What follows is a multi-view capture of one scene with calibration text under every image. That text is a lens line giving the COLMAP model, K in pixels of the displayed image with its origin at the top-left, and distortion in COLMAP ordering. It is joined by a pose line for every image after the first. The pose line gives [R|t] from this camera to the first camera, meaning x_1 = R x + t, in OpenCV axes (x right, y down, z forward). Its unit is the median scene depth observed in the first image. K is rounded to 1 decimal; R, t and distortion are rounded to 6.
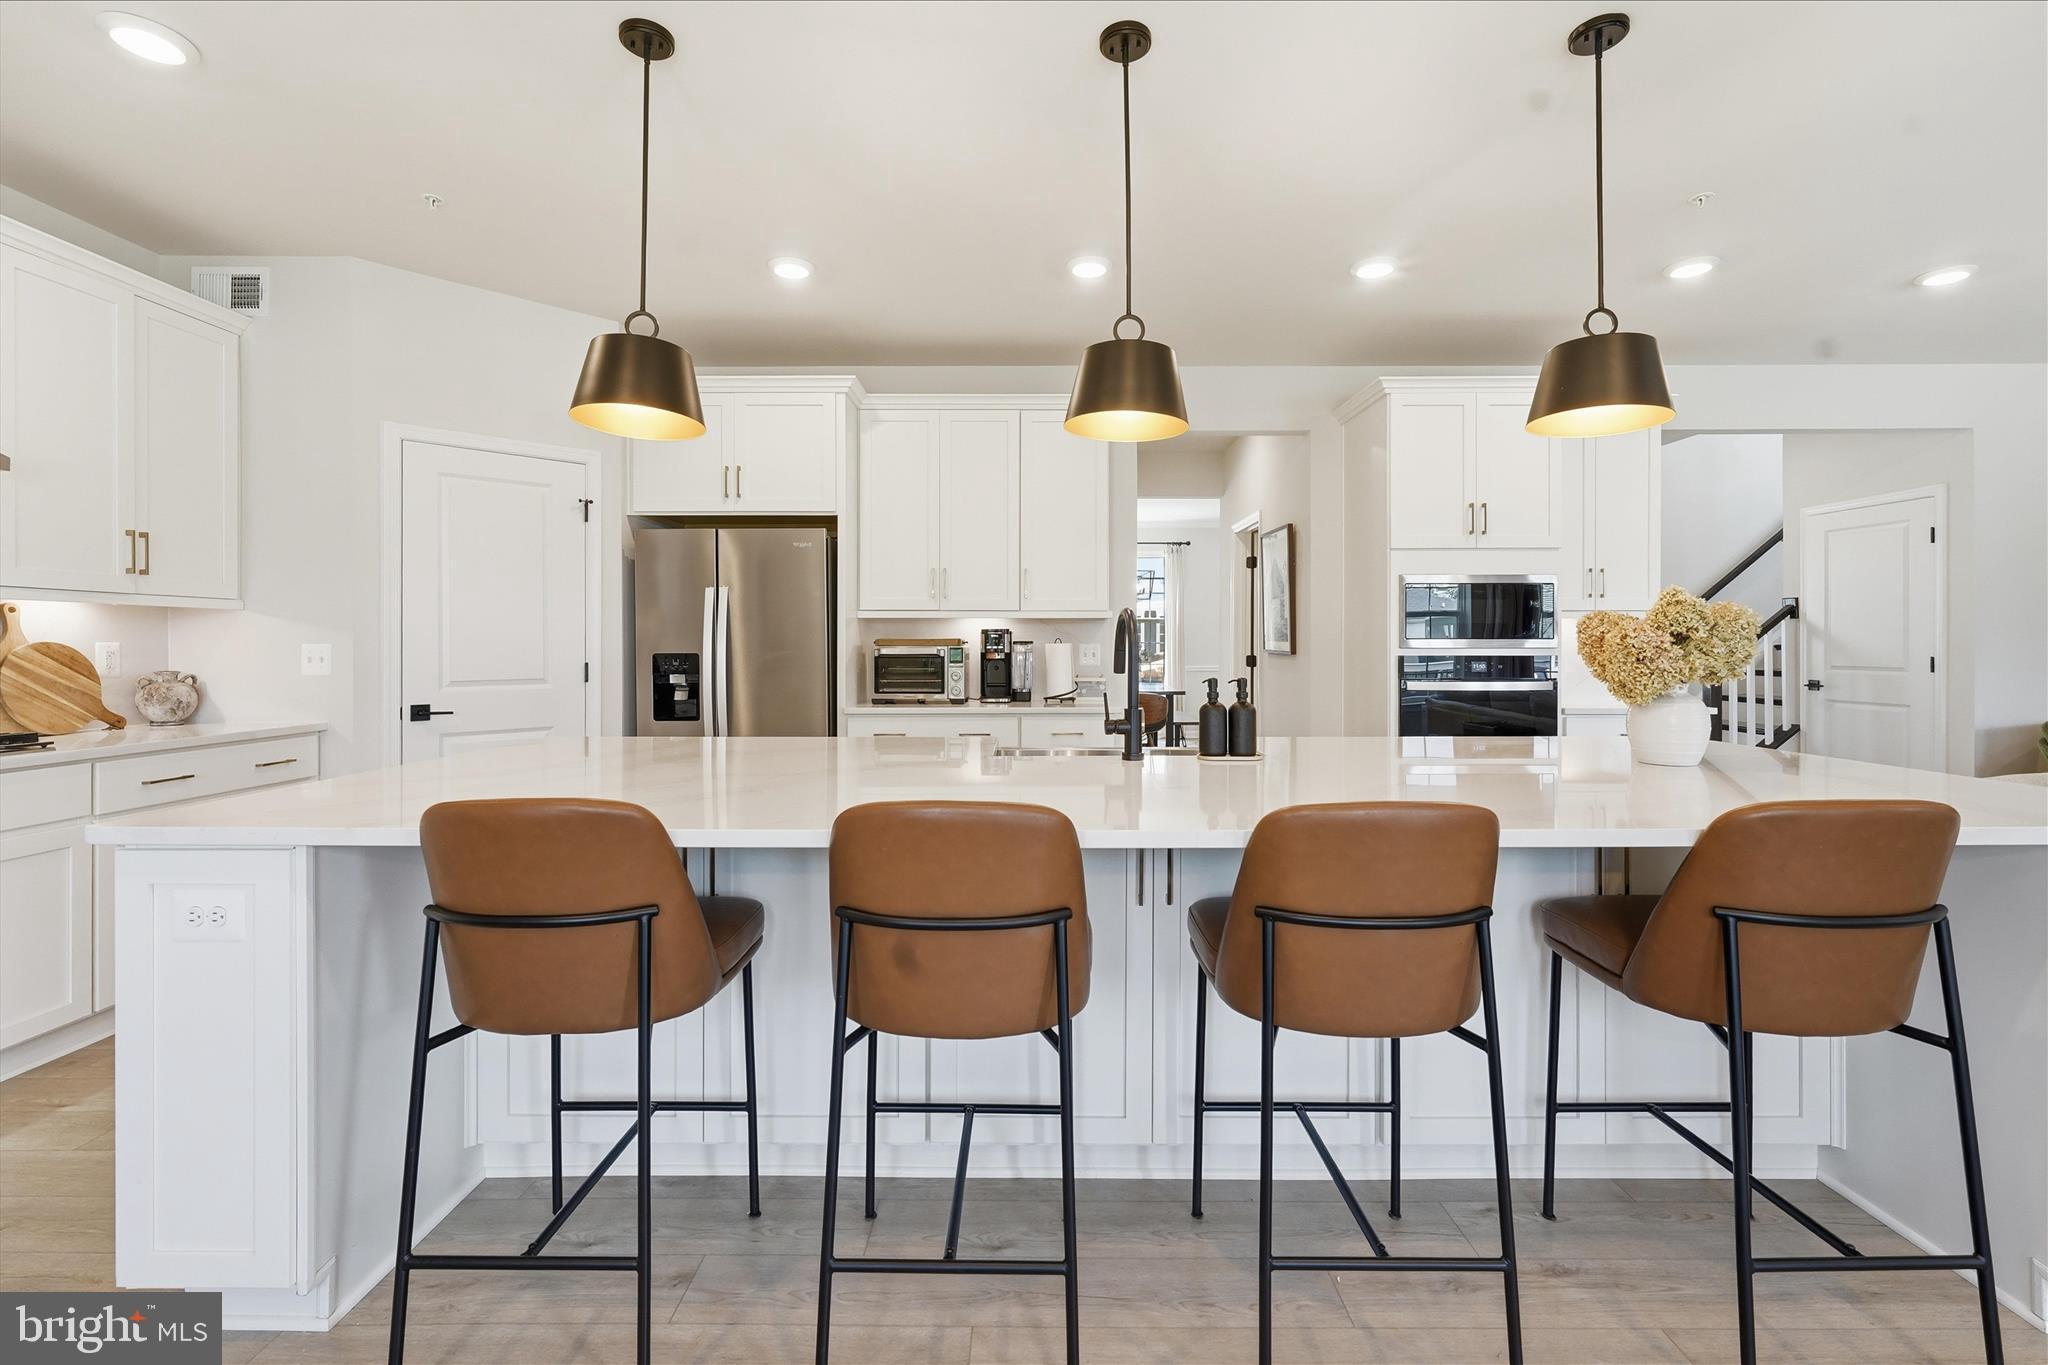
lens RADIAL K [[901.2, 0, 1038.5], [0, 901.2, 650.9], [0, 0, 1]] dist [-0.004809, -0.000538]
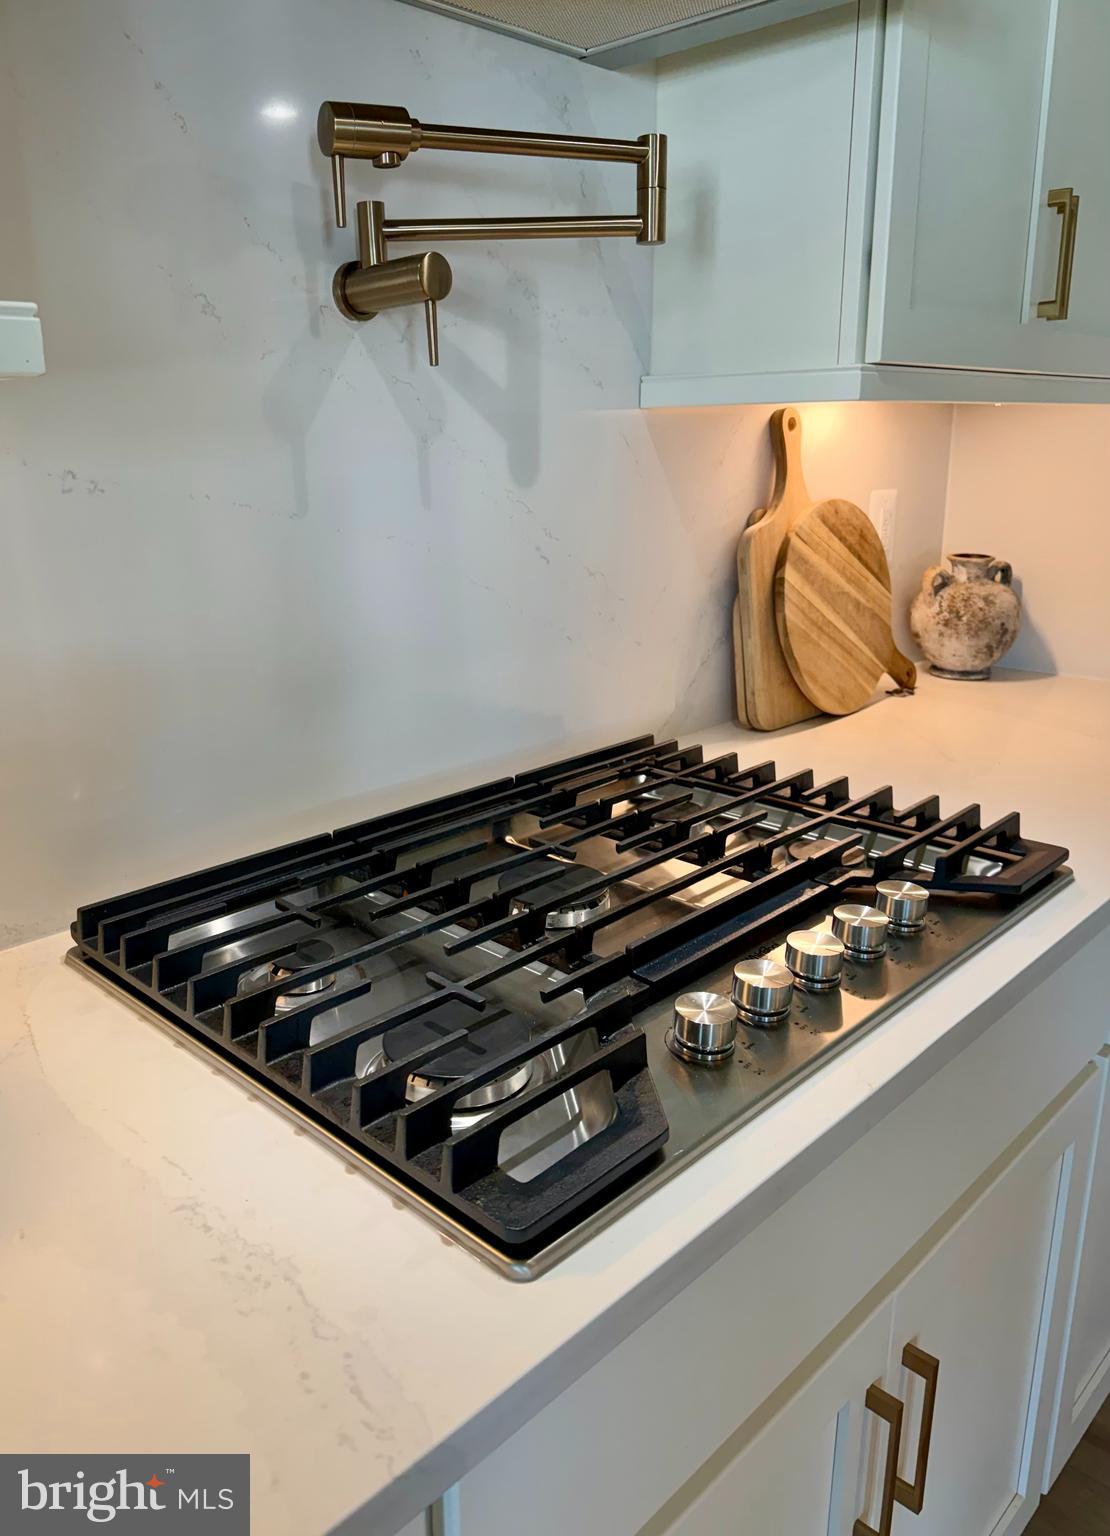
lens RADIAL K [[1156.1, 0, 552.5], [0, 1156.1, 768.7], [0, 0, 1]] dist [-0.000135, -0.000285]
pose [[0.720898, 0.200520, -0.663398, -0.809064], [-0.000079, 0.957252, 0.289255, -0.046979], [0.693041, -0.208471, 0.690097, 0.492114]]
